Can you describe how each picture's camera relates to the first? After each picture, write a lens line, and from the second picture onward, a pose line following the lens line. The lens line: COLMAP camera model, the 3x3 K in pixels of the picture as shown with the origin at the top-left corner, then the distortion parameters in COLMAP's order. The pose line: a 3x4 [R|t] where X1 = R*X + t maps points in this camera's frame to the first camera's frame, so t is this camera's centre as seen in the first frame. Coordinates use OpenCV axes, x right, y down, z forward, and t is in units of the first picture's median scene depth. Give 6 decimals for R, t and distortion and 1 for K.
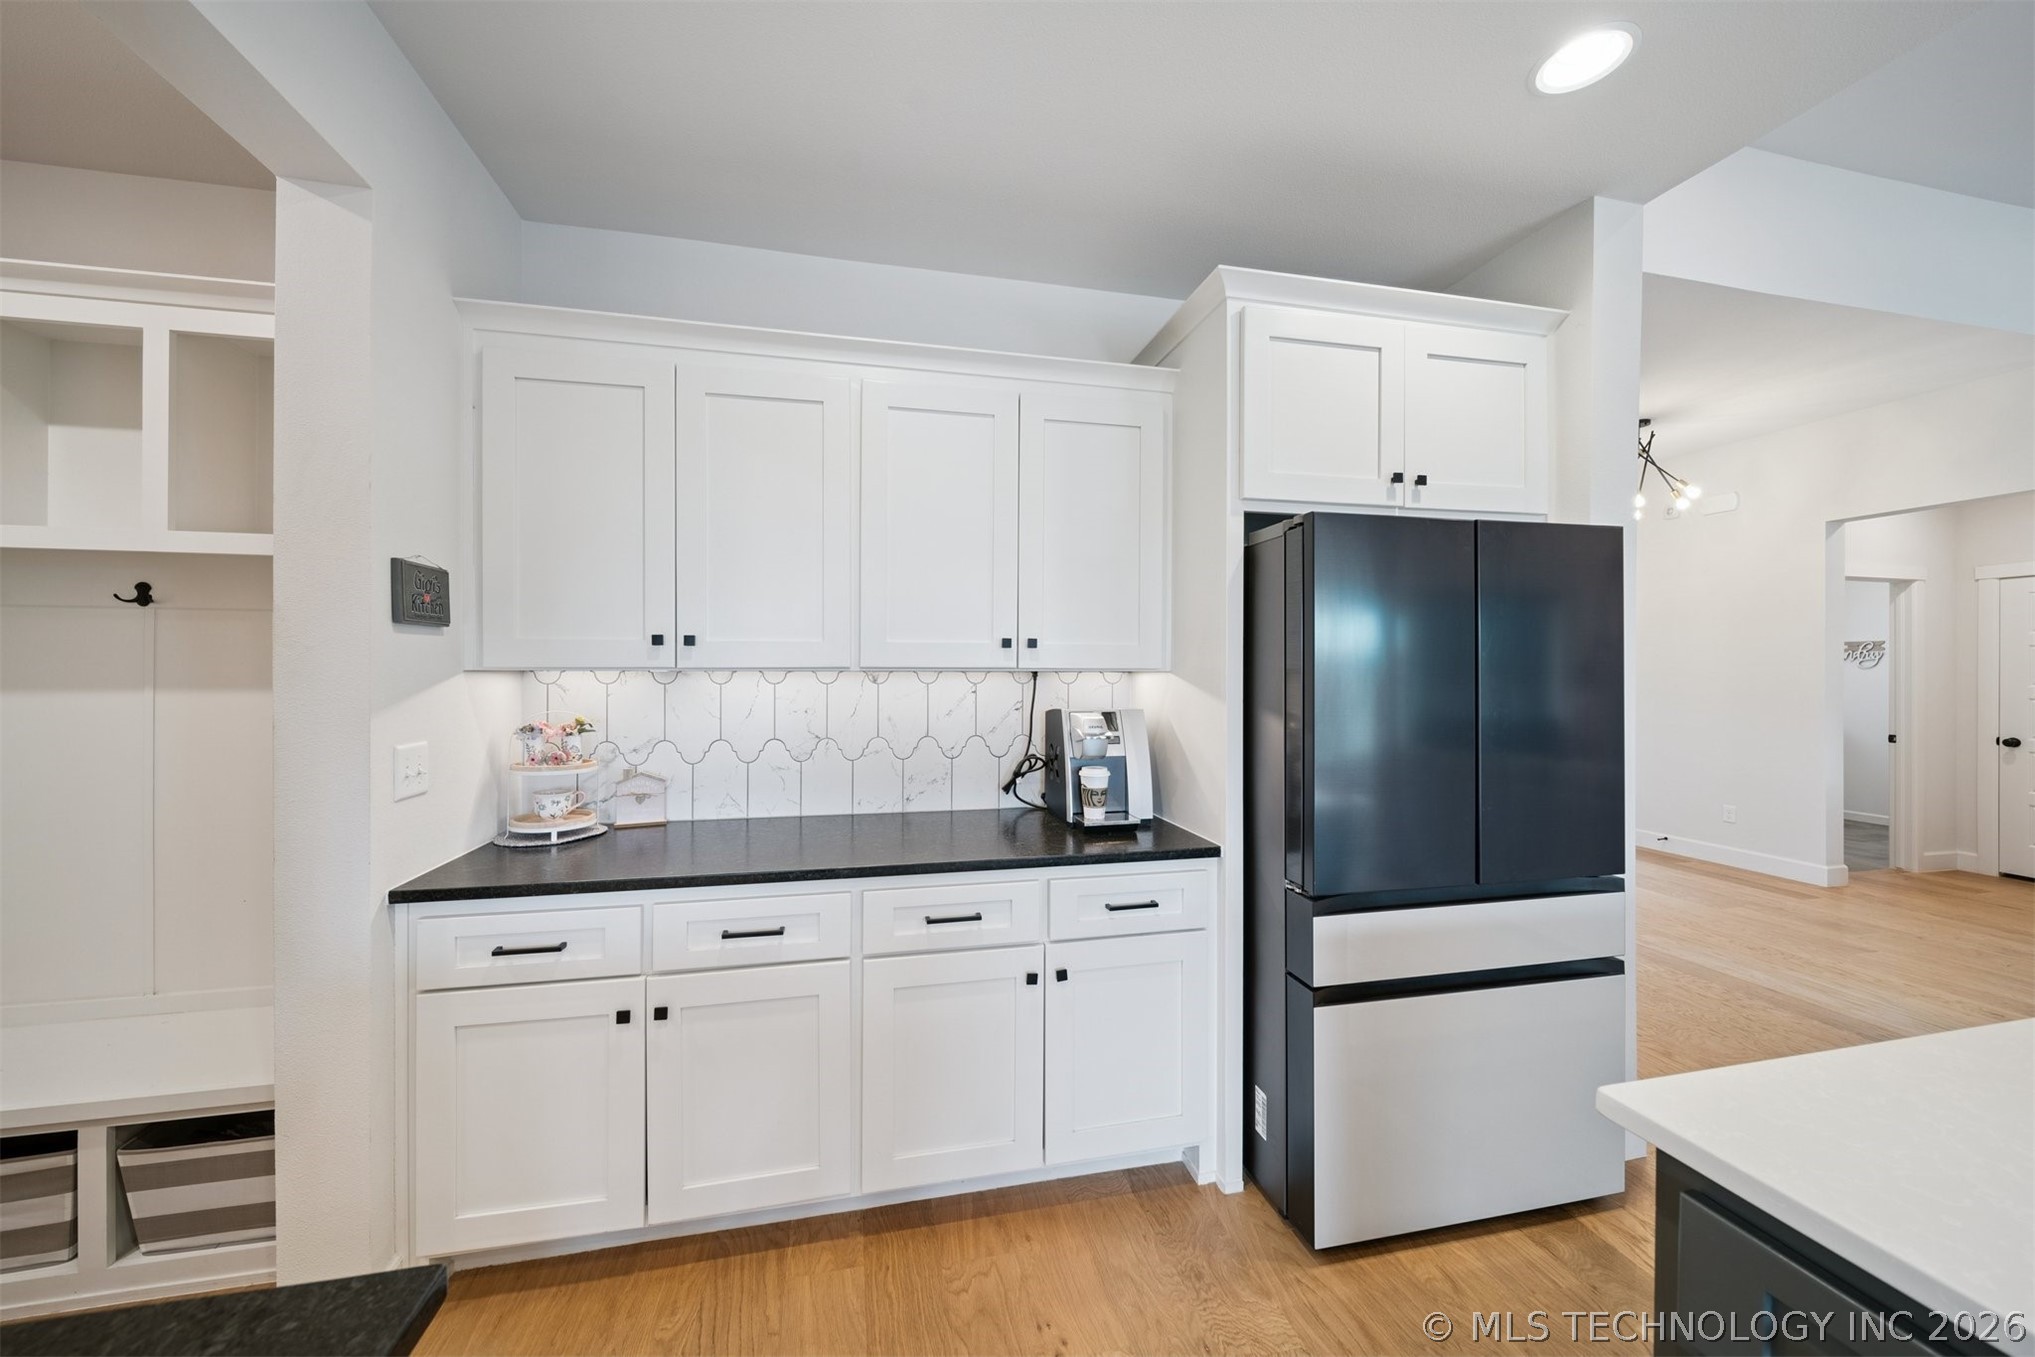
lens RADIAL K [[714.1, 0, 1002.8], [0, 714.1, 668.9], [0, 0, 1]] dist [0.001758, -0.001822]
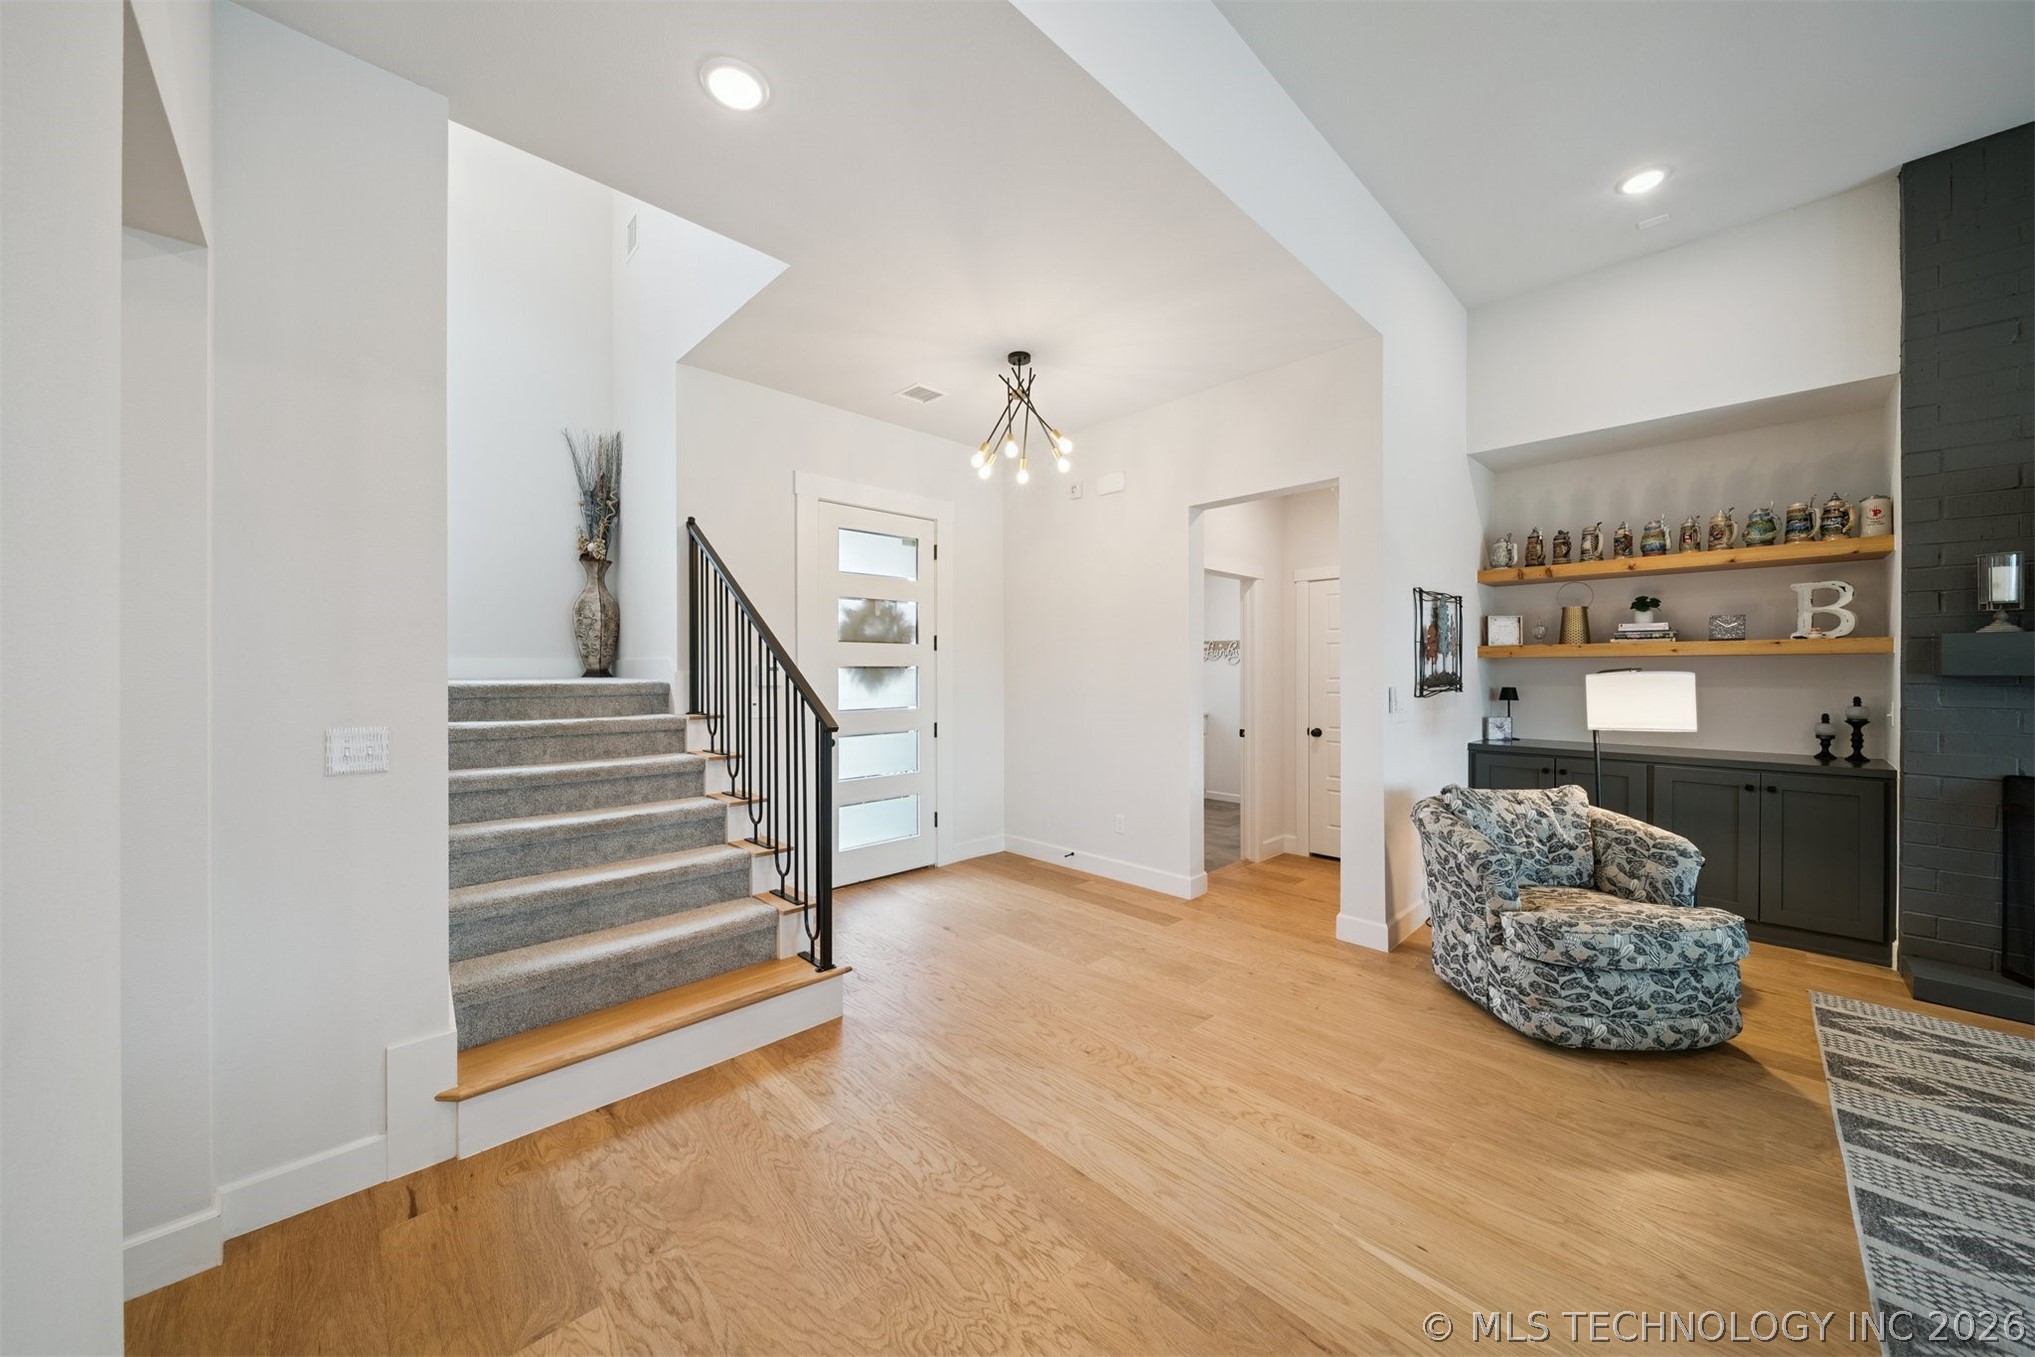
lens RADIAL K [[714.1, 0, 1000.7], [0, 714.1, 667.7], [0, 0, 1]] dist [0.001758, -0.001822]
pose [[0.856229, -0.004105, 0.516581, 1.007586], [0.002659, 0.999990, 0.003540, -0.000812], [-0.516590, -0.001657, 0.856231, 0.718416]]
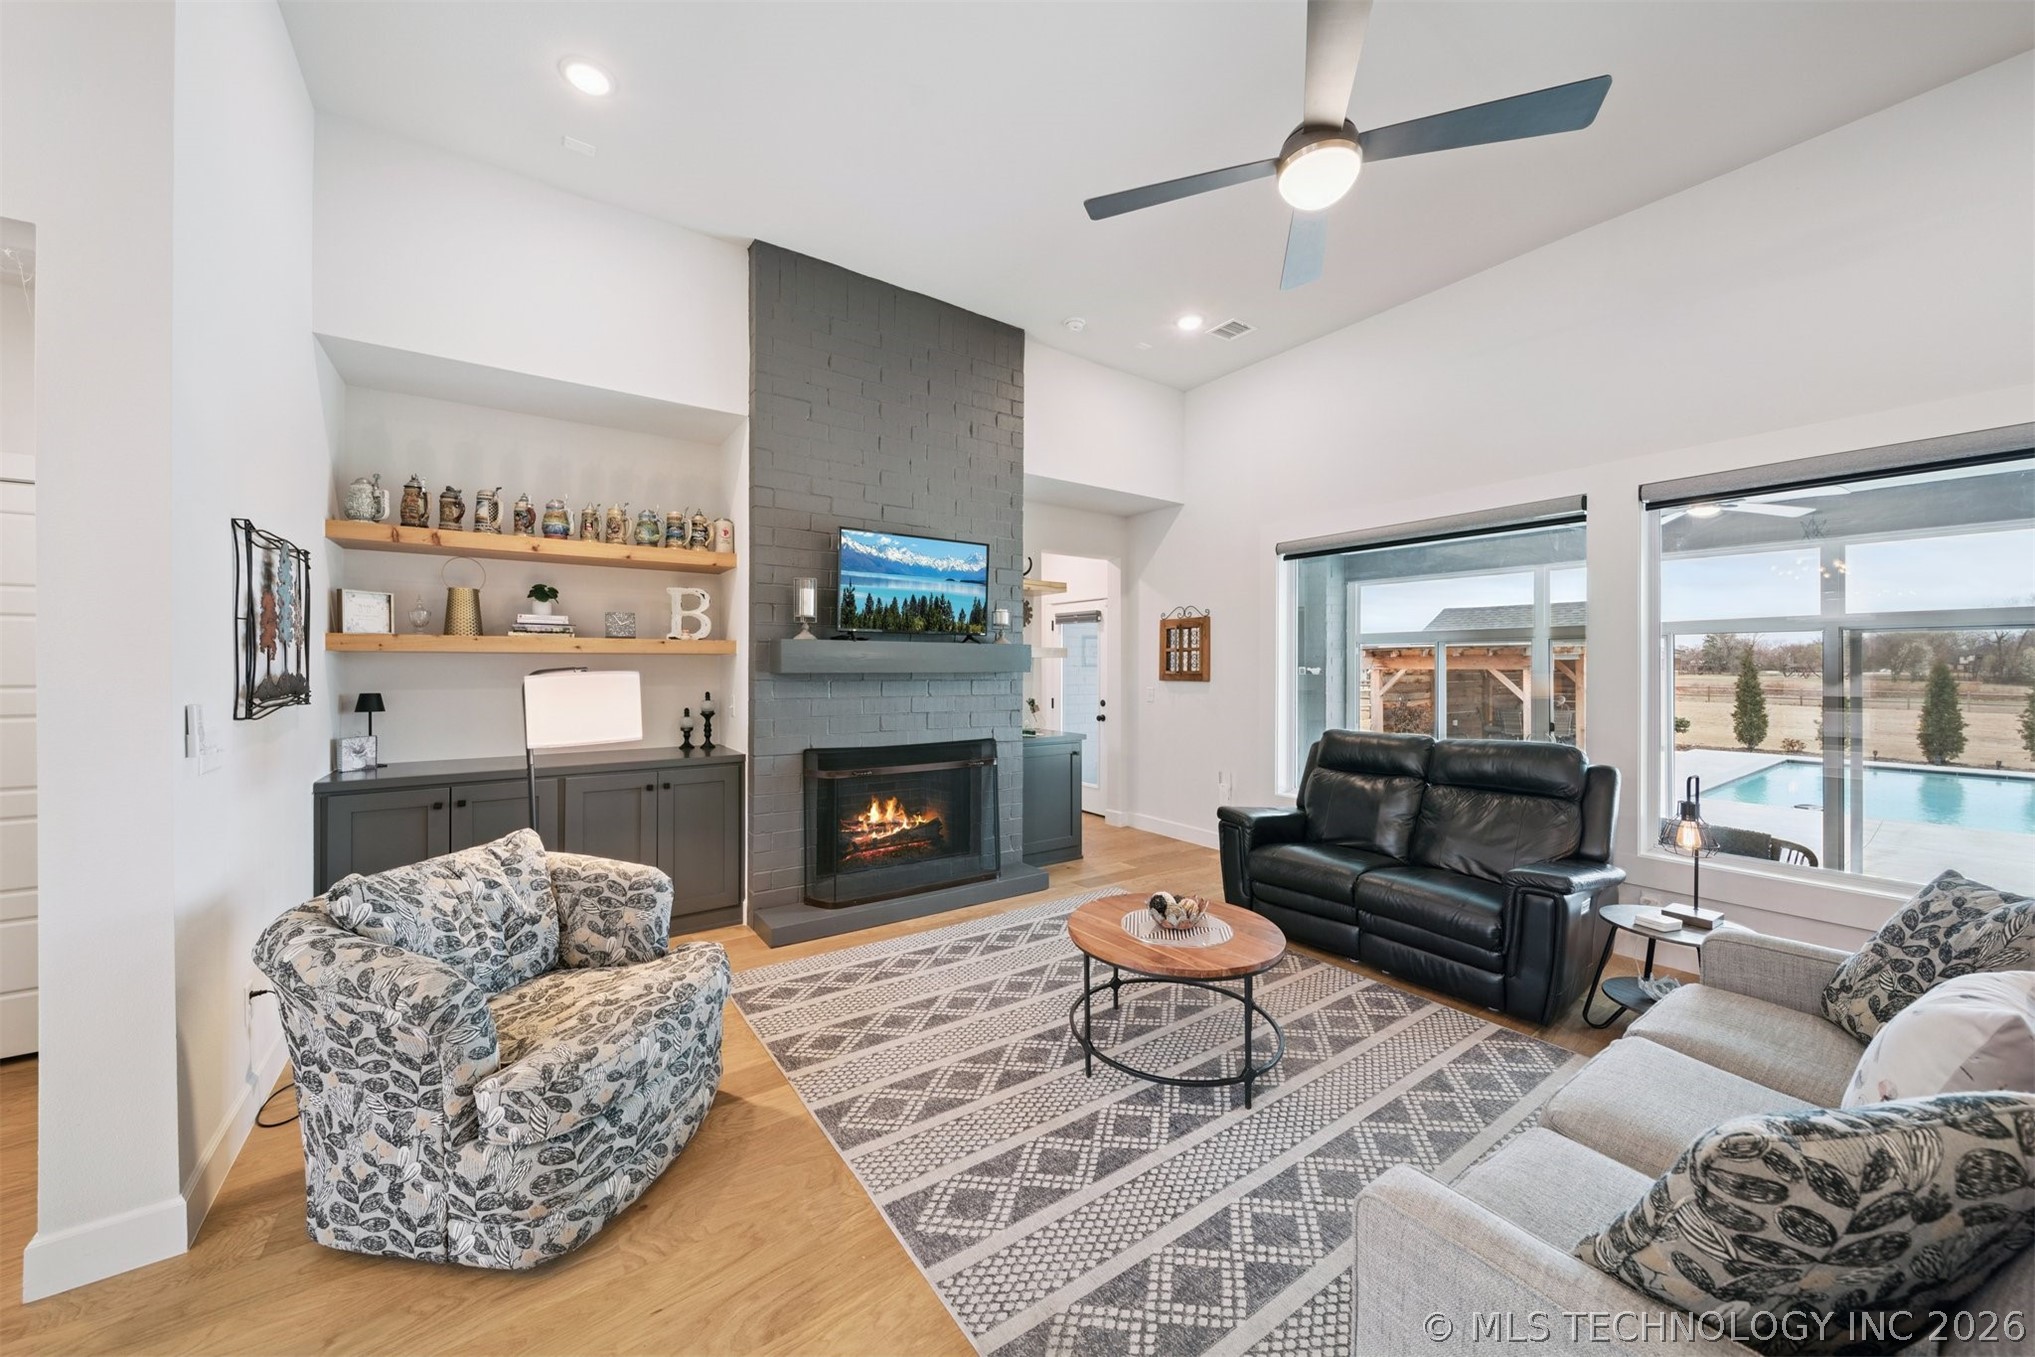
lens RADIAL K [[714.1, 0, 1002.2], [0, 714.1, 668.4], [0, 0, 1]] dist [0.001758, -0.001822]
pose [[-0.381932, -0.007567, 0.924159, 1.531678], [-0.006322, 0.999964, 0.005575, -0.000807], [-0.924169, -0.003713, -0.381966, 1.124055]]
